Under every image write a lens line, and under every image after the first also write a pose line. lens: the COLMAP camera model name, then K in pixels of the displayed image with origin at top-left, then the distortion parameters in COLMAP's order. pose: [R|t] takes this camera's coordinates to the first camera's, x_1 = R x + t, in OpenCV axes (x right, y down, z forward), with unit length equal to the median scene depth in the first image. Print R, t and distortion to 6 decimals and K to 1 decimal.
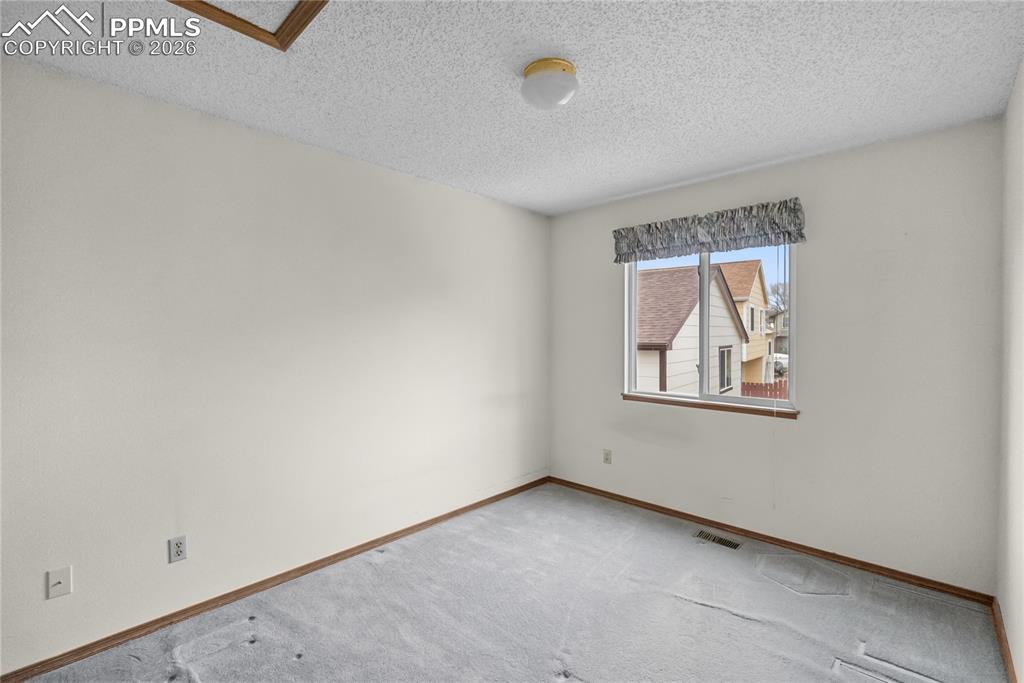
lens RADIAL K [[454.1, 0, 516.1], [0, 454.1, 340.7], [0, 0, 1]] dist [-0.001659, -0.000372]
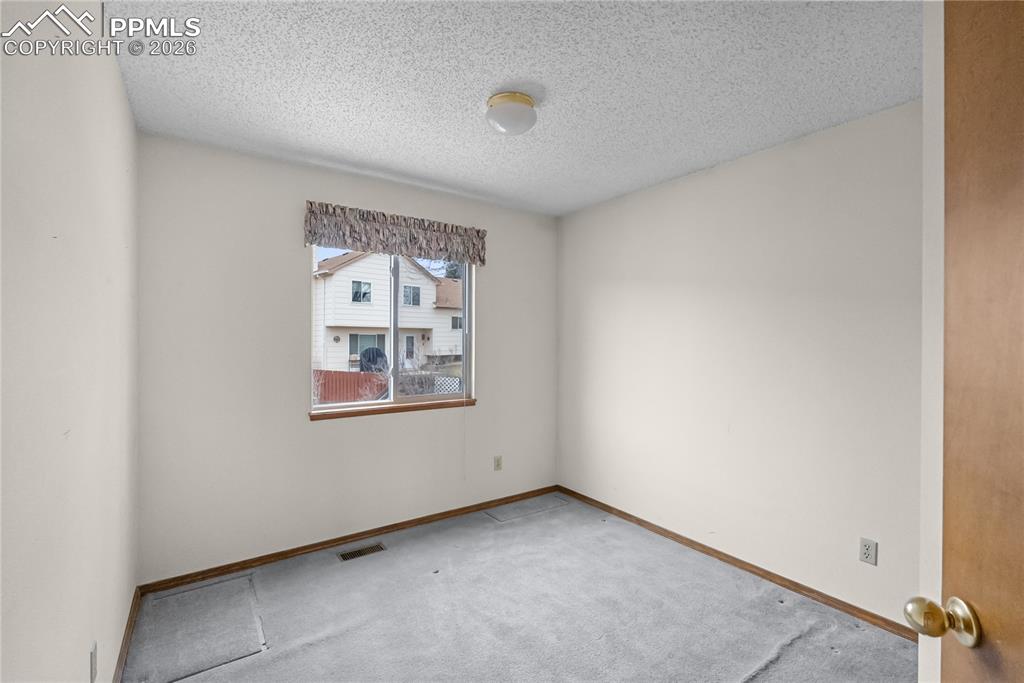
lens RADIAL K [[507.8, 0, 512.0], [0, 507.8, 341.5], [0, 0, 1]] dist [-0.000975, -0.000243]
pose [[0.147110, -0.007717, 0.989090, -0.747391], [0.008531, 0.999942, 0.006533, -0.011555], [-0.989083, 0.007477, 0.147168, 0.689364]]
